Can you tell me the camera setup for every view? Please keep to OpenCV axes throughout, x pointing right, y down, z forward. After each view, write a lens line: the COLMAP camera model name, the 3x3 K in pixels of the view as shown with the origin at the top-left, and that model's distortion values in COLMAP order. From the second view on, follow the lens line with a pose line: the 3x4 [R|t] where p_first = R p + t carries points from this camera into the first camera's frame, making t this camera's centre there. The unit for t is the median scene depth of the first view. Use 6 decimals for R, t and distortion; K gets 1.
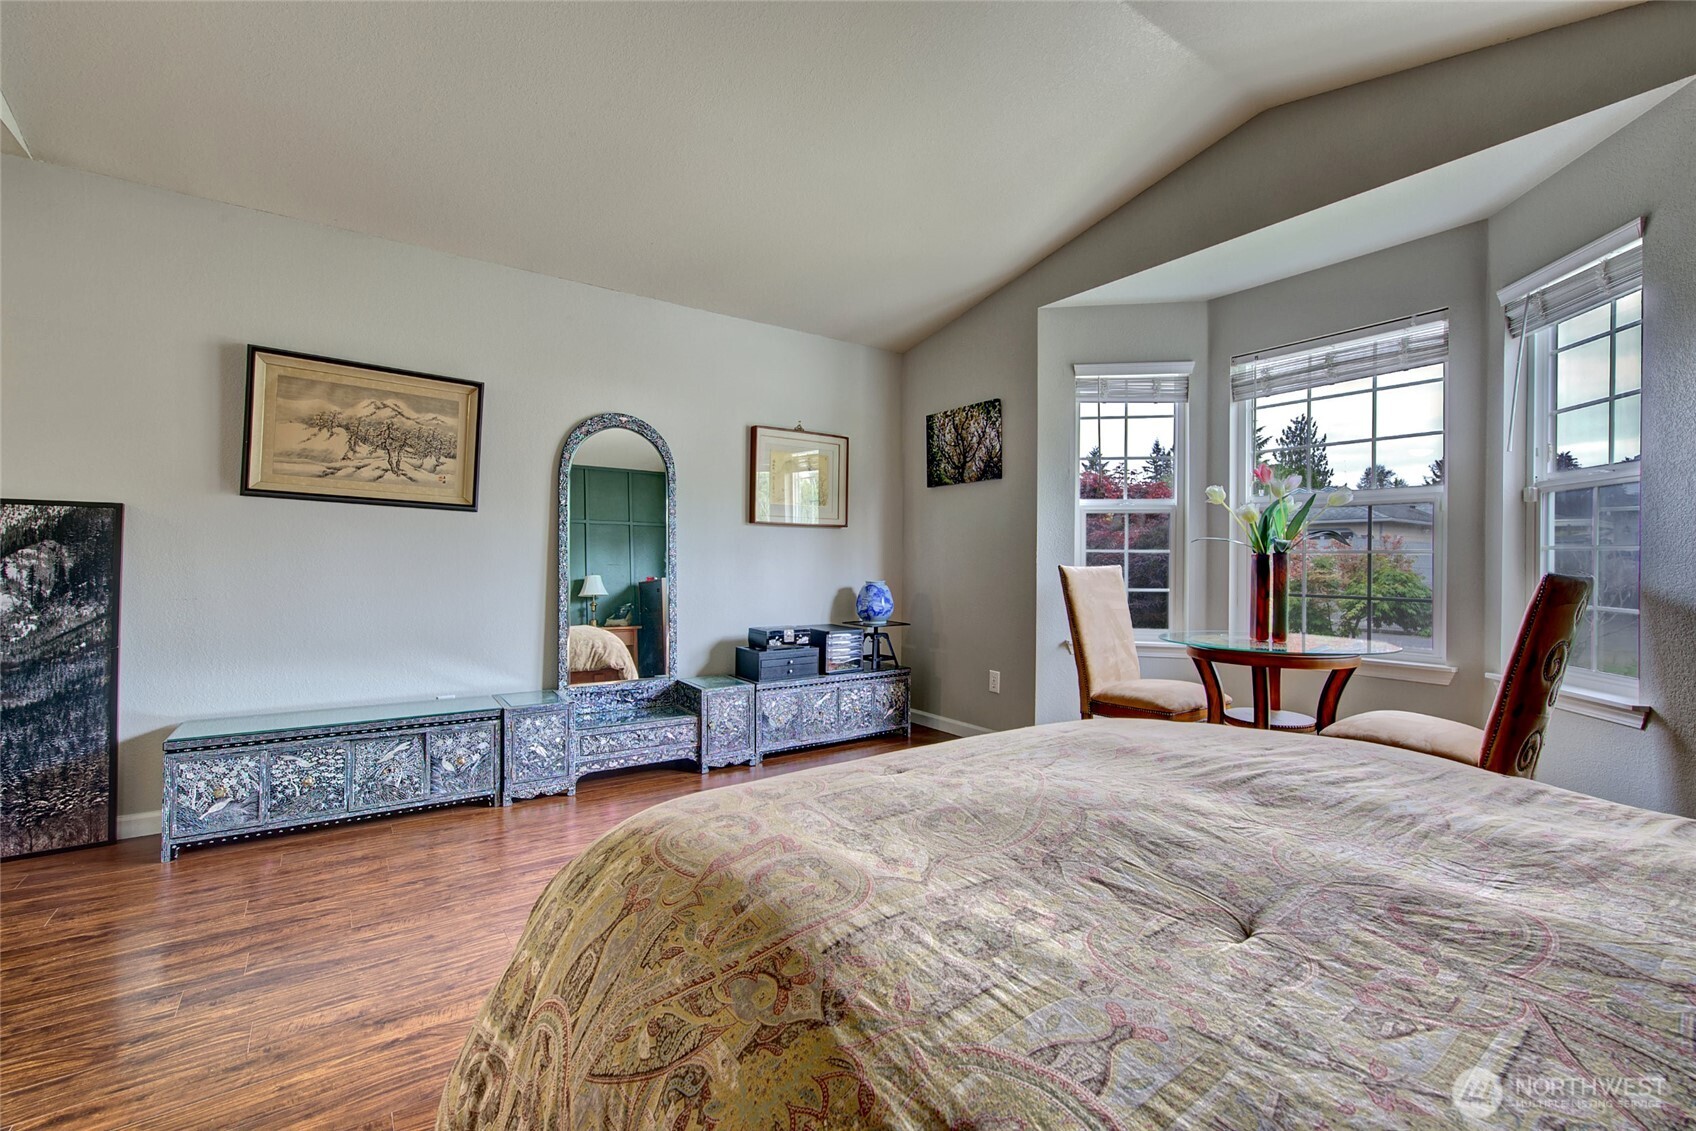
lens RADIAL K [[729.5, 0, 846.2], [0, 729.5, 548.8], [0, 0, 1]] dist [-0.001787, 0.001092]
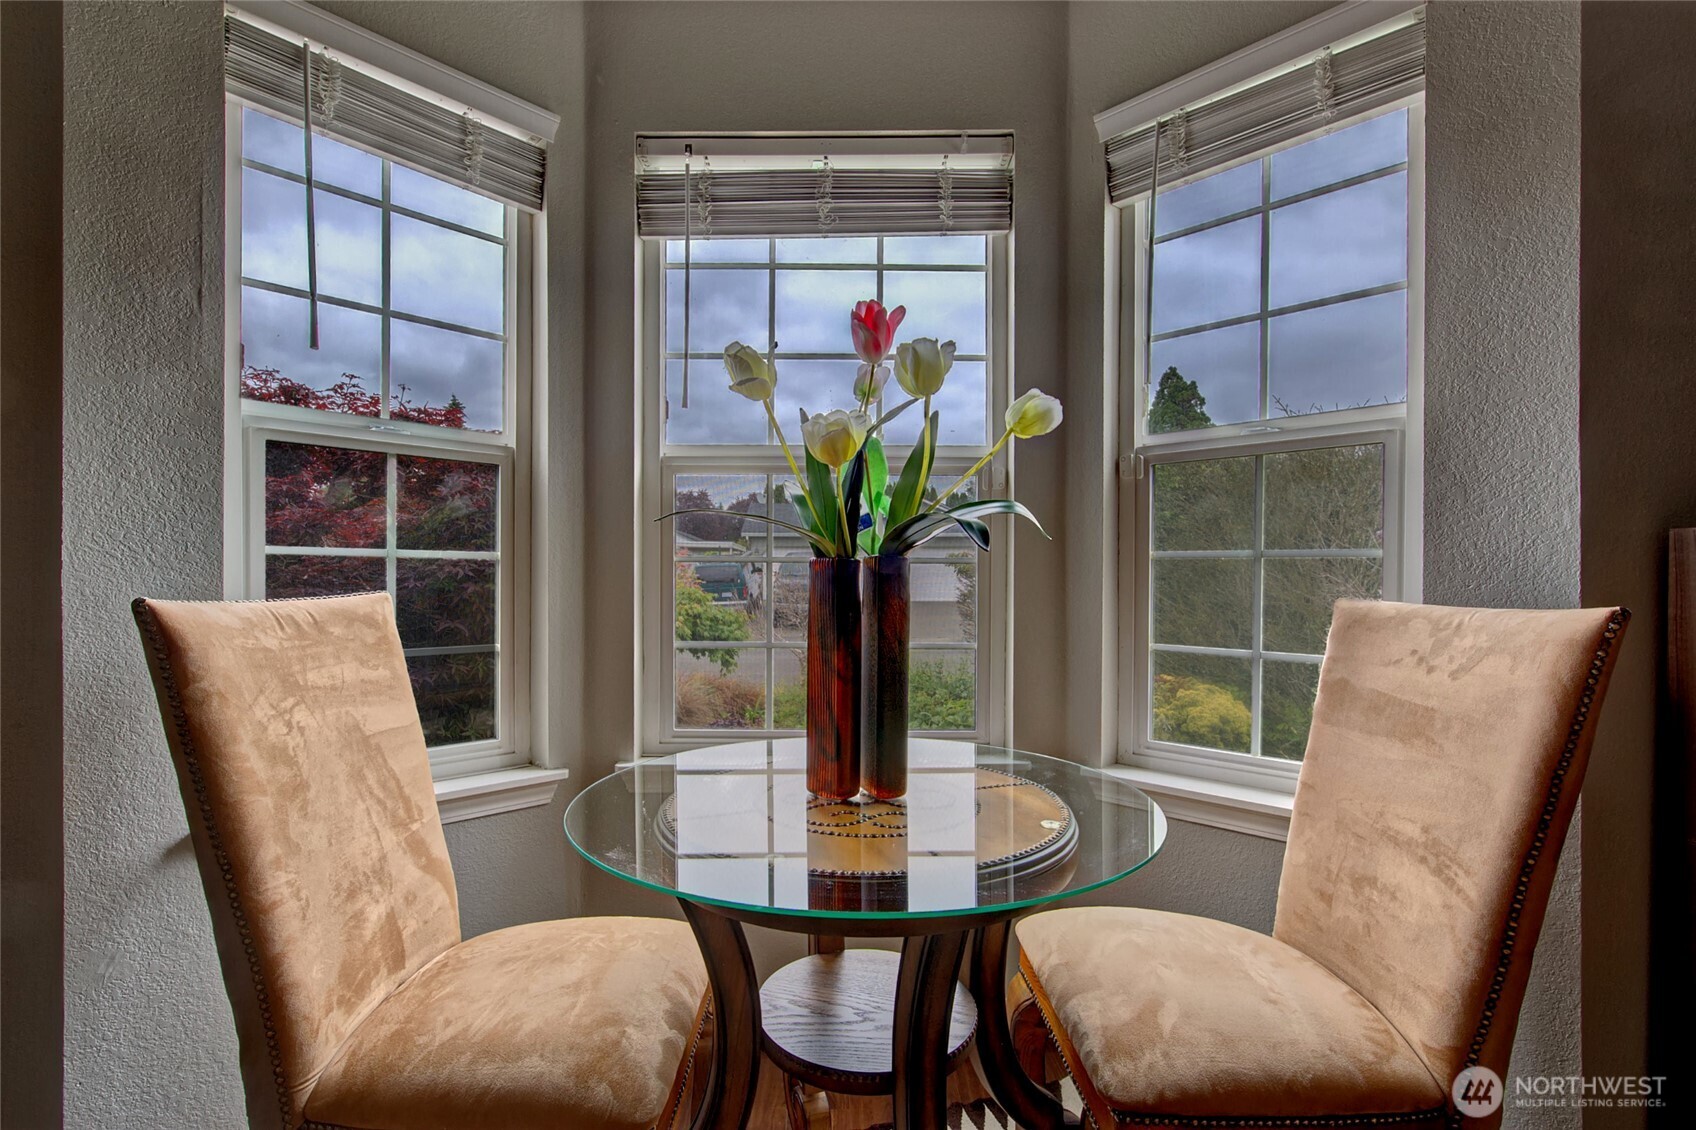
lens RADIAL K [[729.5, 0, 831.2], [0, 729.5, 577.3], [0, 0, 1]] dist [-0.001787, 0.001092]
pose [[0.556663, -0.019410, 0.830512, 0.244439], [-0.004660, 0.999638, 0.026486, 0.006301], [-0.830725, -0.018614, 0.556371, 0.748473]]
